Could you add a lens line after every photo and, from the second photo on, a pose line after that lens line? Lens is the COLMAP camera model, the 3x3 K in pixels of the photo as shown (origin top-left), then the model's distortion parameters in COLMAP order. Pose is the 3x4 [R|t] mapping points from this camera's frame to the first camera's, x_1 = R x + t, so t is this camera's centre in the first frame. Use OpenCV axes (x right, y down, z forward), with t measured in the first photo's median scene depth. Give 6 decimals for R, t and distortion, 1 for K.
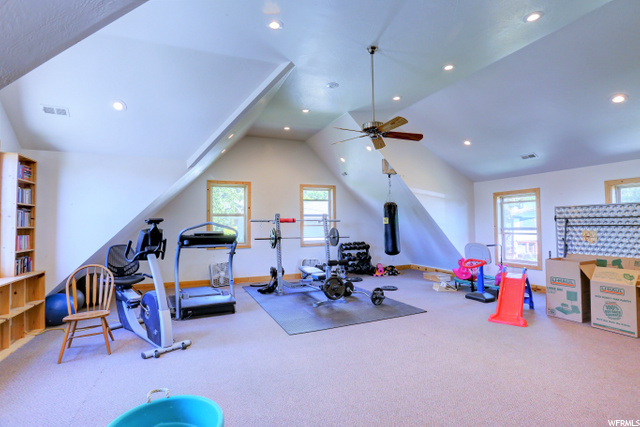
lens RADIAL K [[308.8, 0, 319.7], [0, 308.8, 214.4], [0, 0, 1]] dist [-0.050436, 0.004610]
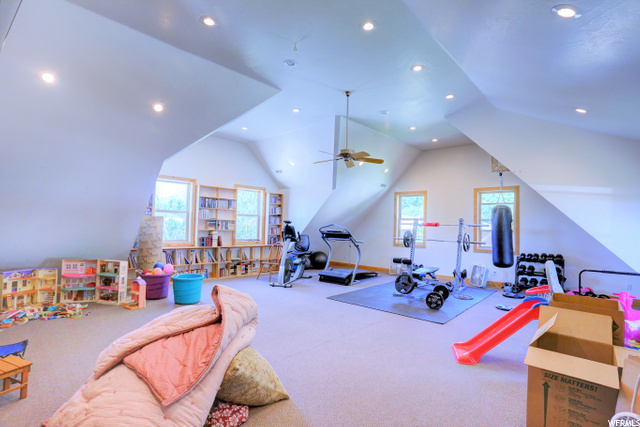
lens RADIAL K [[308.8, 0, 319.6], [0, 308.8, 213.9], [0, 0, 1]] dist [-0.050436, 0.004610]
pose [[0.411703, -0.011635, -0.911244, 0.719692], [-0.001799, 0.999906, -0.013580, -0.002795], [0.911316, 0.007230, 0.411643, 0.185247]]
